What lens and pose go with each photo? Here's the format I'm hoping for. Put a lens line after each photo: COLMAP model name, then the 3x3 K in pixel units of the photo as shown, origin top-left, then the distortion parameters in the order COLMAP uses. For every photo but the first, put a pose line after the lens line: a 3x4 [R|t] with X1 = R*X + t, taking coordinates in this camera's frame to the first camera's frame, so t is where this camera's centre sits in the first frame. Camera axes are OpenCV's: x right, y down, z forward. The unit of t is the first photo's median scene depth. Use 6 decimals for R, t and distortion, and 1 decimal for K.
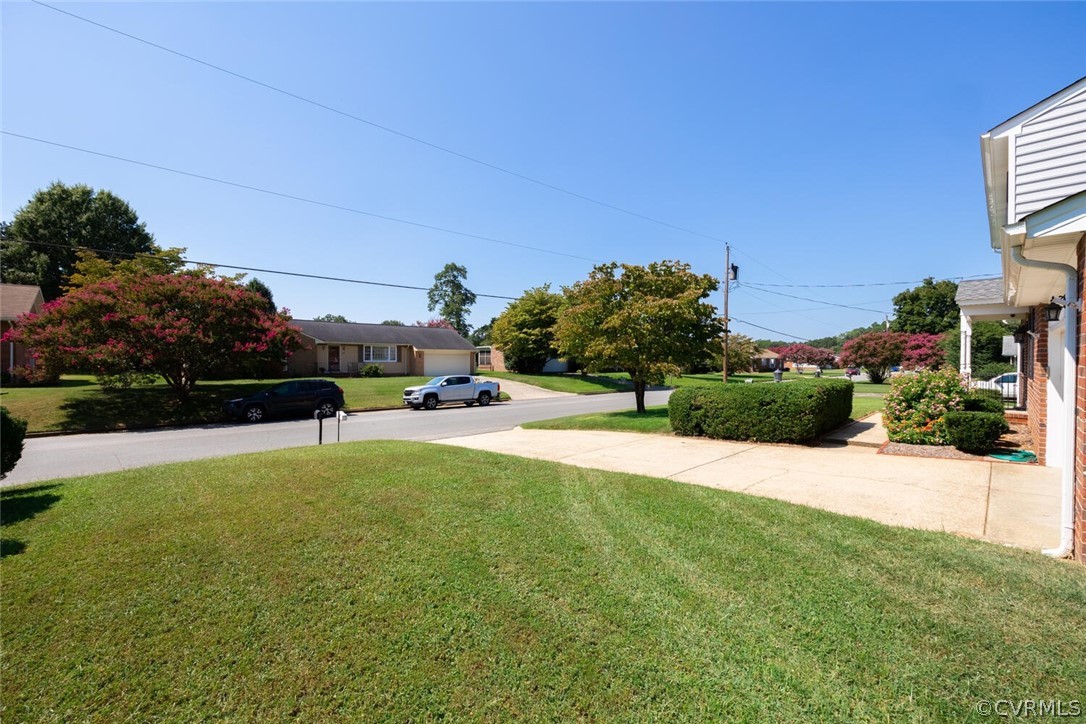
lens RADIAL K [[437.8, 0, 542.5], [0, 437.8, 363.0], [0, 0, 1]] dist [0.000115, -0.000099]
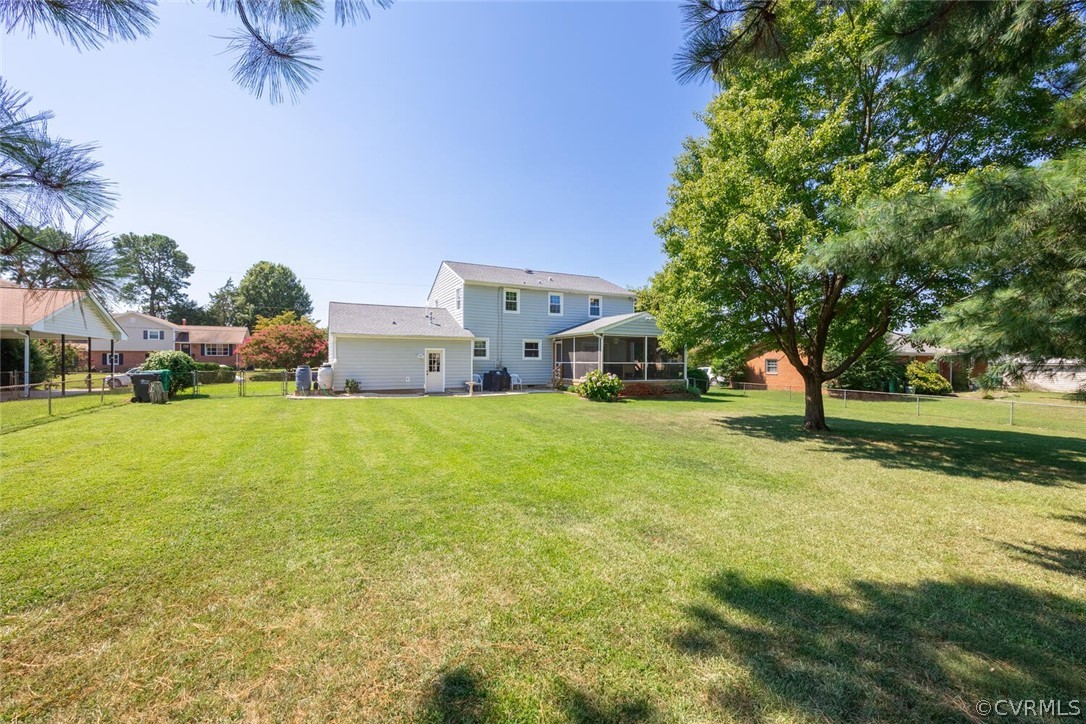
lens RADIAL K [[437.8, 0, 544.7], [0, 437.8, 360.7], [0, 0, 1]] dist [0.000115, -0.000099]
pose [[0.962130, -0.003889, -0.272563, 1.302134], [0.001288, 0.999952, -0.009722, 0.021976], [0.272588, 0.009003, 0.962089, -1.037668]]
